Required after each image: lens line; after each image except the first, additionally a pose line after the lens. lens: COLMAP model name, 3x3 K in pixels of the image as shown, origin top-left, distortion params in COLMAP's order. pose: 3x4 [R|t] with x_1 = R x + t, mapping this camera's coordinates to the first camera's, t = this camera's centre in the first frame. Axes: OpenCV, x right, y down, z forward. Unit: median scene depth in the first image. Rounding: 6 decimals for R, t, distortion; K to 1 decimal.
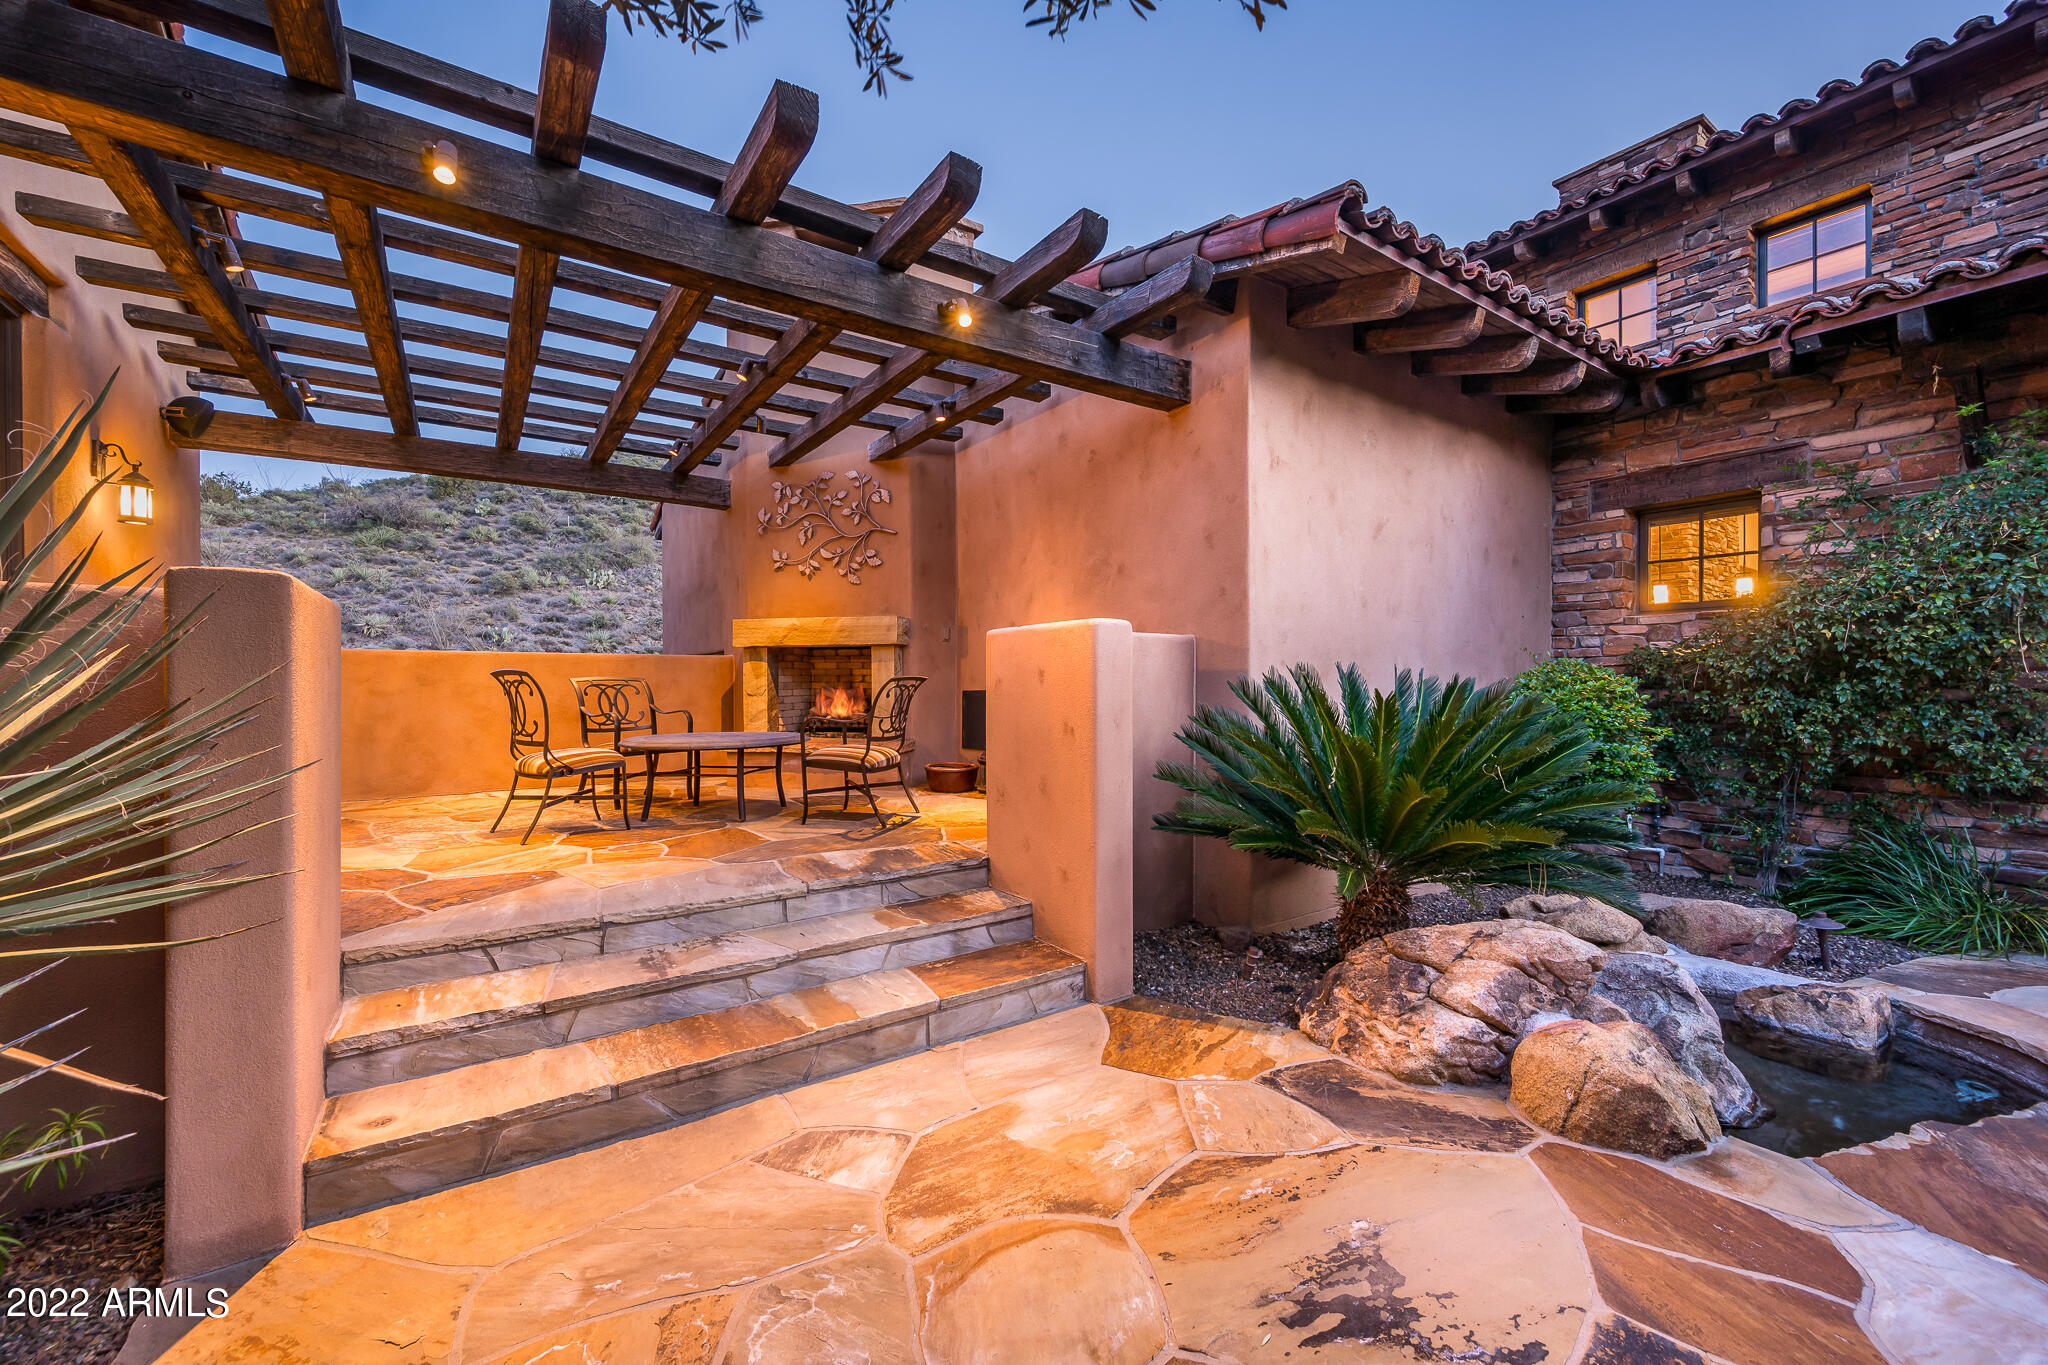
lens RADIAL K [[804.5, 0, 1019.1], [0, 804.5, 685.0], [0, 0, 1]] dist [-0.000345, -0.000186]
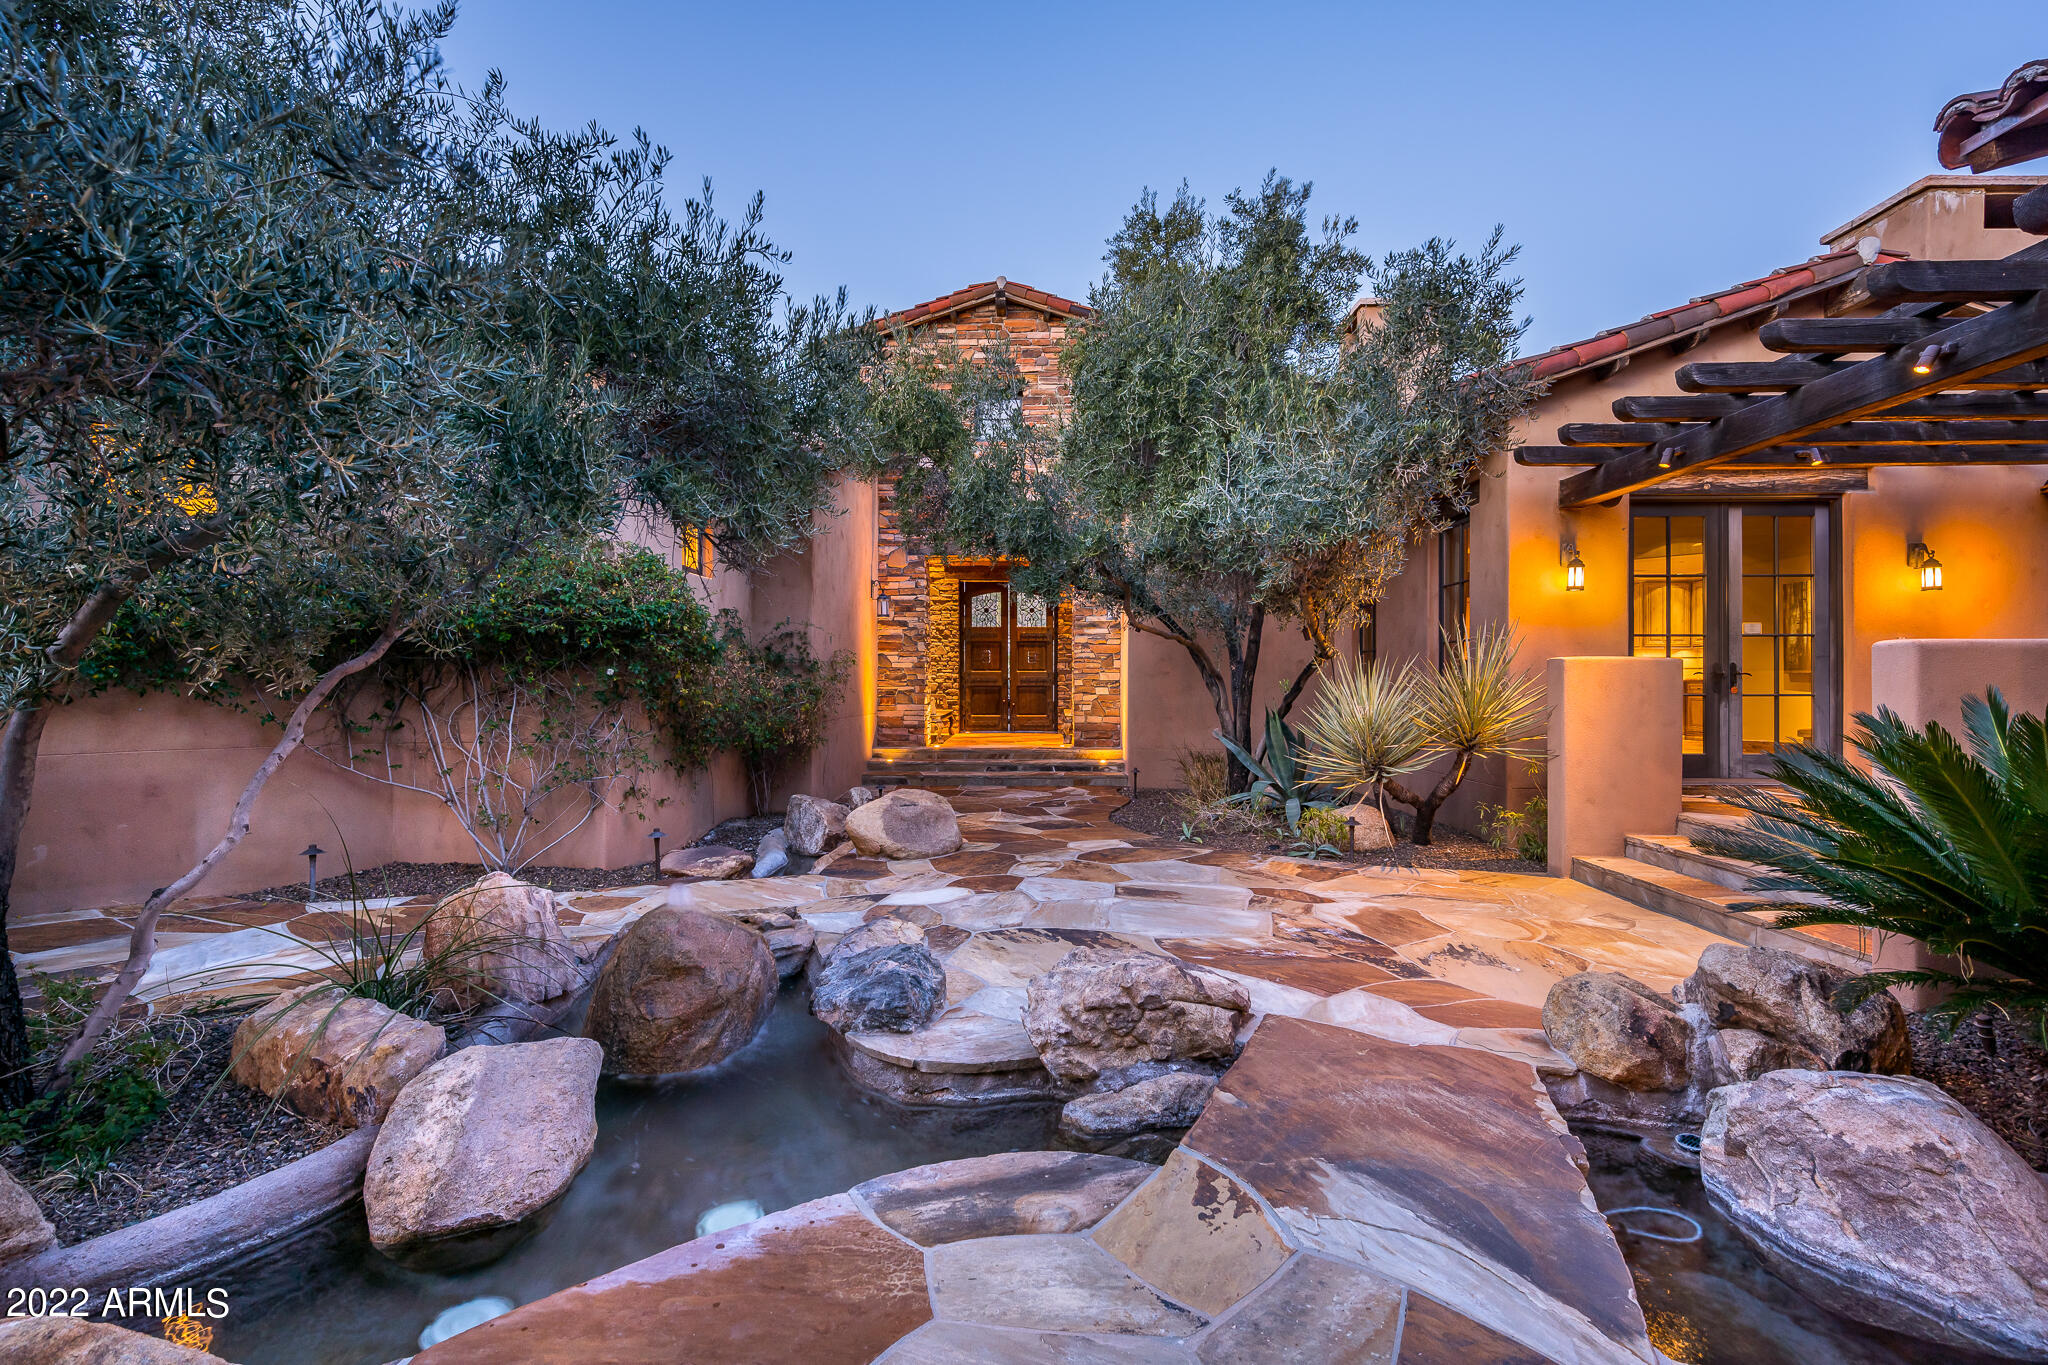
lens RADIAL K [[916.7, 0, 1024.0], [0, 916.7, 682.5], [0, 0, 1]] dist [0.000174, 0.000203]
pose [[-0.594379, 0.002003, -0.804182, 1.347199], [-0.003339, 0.999982, 0.004959, -0.021014], [0.804178, 0.005633, -0.594362, 0.616620]]
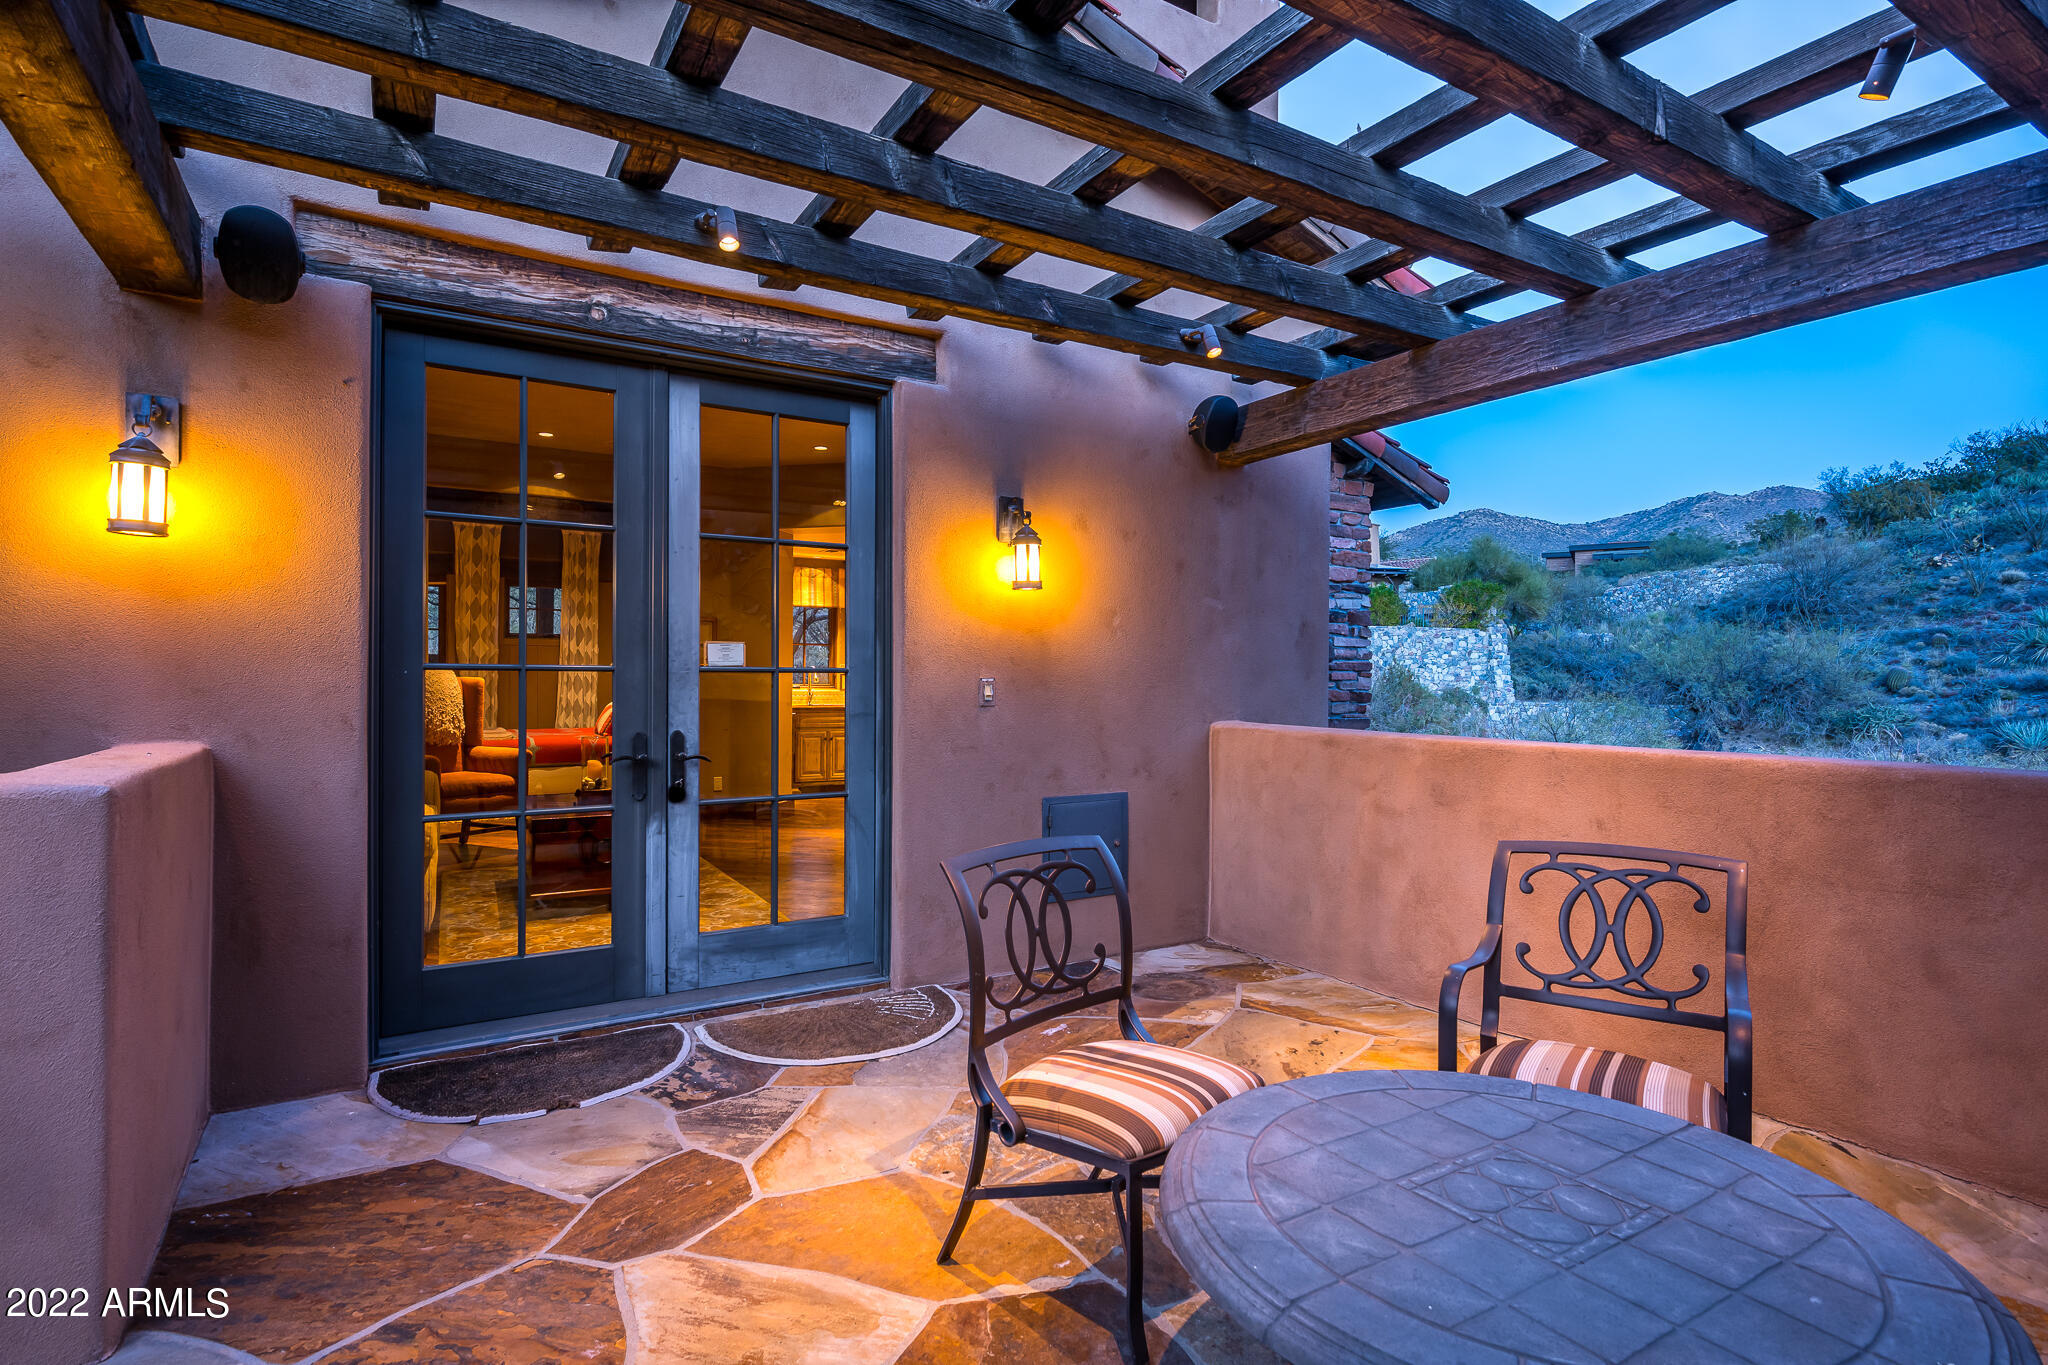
lens RADIAL K [[1025.9, 0, 1024.0], [0, 1025.9, 682.5], [0, 0, 1]] dist [0.001089, -0.000287]
pose [[-0.055986, 0.008007, -0.998399, -0.083202], [-0.013285, 0.999873, 0.008764, -0.111966], [0.998343, 0.013754, -0.055873, 1.020370]]
